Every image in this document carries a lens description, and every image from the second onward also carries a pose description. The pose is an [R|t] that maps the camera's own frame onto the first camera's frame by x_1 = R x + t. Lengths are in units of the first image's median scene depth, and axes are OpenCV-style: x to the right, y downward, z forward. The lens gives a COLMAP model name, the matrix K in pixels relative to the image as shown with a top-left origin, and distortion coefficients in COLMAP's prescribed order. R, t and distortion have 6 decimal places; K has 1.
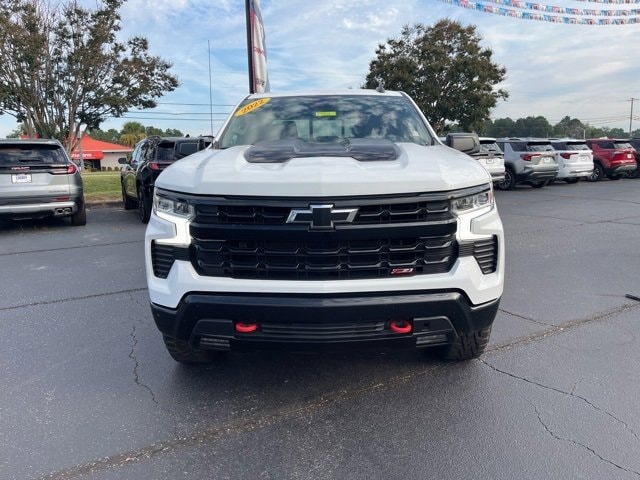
lens RADIAL K [[489.1, 0, 313.6], [0, 489.1, 237.7], [0, 0, 1]] dist [0.063676, -0.098422]
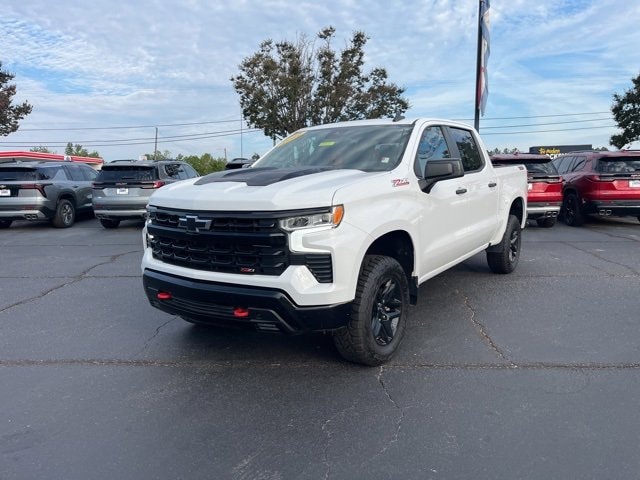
lens RADIAL K [[489.1, 0, 301.6], [0, 489.1, 230.5], [0, 0, 1]] dist [0.063676, -0.098422]
pose [[0.822153, 0.074267, -0.564401, 0.754995], [-0.098697, 0.995035, -0.012840, -0.025155], [0.560645, 0.066261, 0.825401, -0.006027]]
